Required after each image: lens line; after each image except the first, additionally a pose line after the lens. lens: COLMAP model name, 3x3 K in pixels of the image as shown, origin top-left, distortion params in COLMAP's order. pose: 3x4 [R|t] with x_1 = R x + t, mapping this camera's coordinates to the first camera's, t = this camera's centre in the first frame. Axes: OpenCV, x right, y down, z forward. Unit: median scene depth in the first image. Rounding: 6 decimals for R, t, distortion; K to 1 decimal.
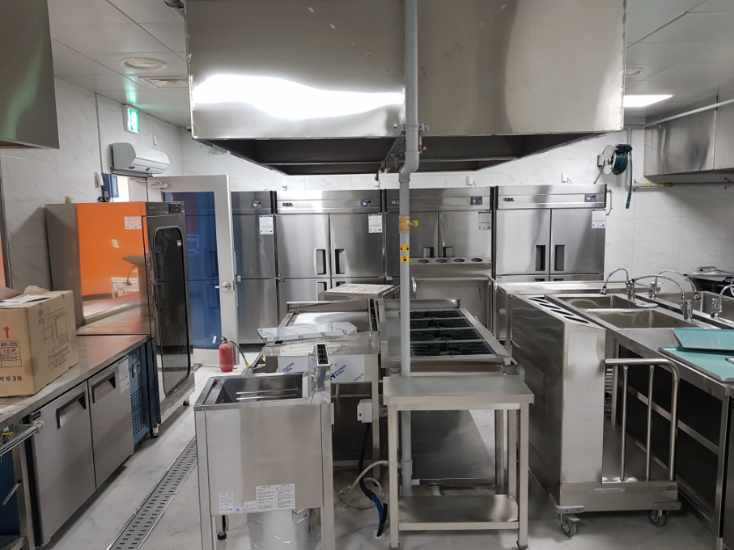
lens RADIAL K [[579.2, 0, 368.8], [0, 579.2, 274.2], [0, 0, 1]] dist [0.040758, -0.049375]
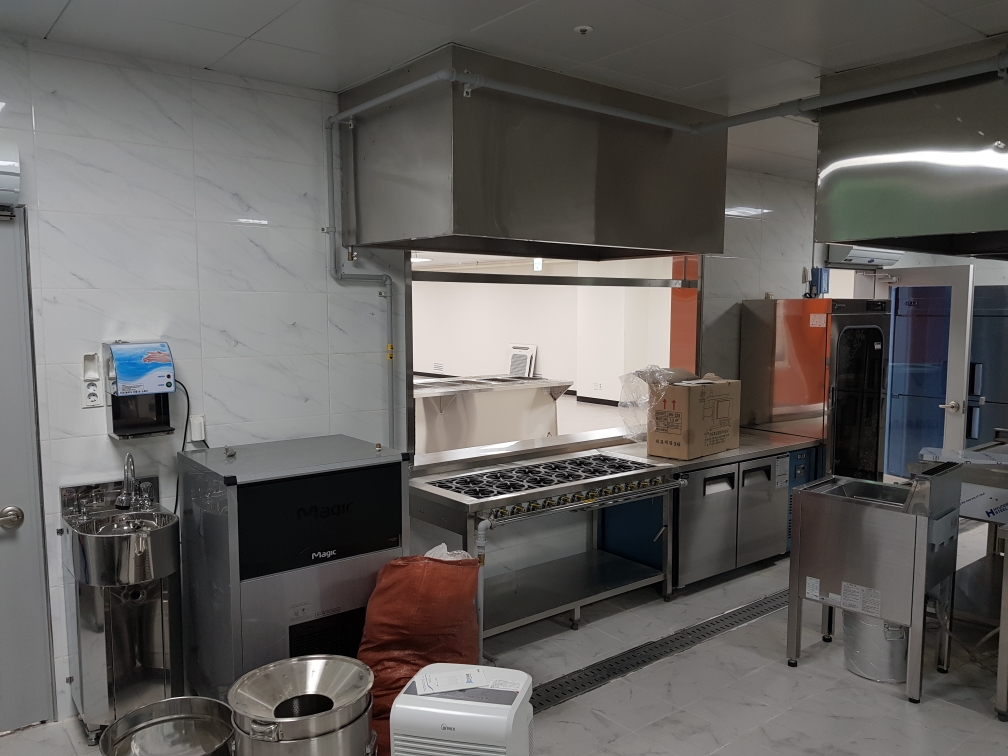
lens RADIAL K [[795.4, 0, 505.2], [0, 795.4, 381.8], [0, 0, 1]] dist [0.040758, -0.049375]
pose [[0.622107, 0.095183, -0.777125, 0.257220], [-0.109316, 0.993420, 0.034165, 0.019565], [0.775263, 0.063698, 0.628419, -0.182797]]
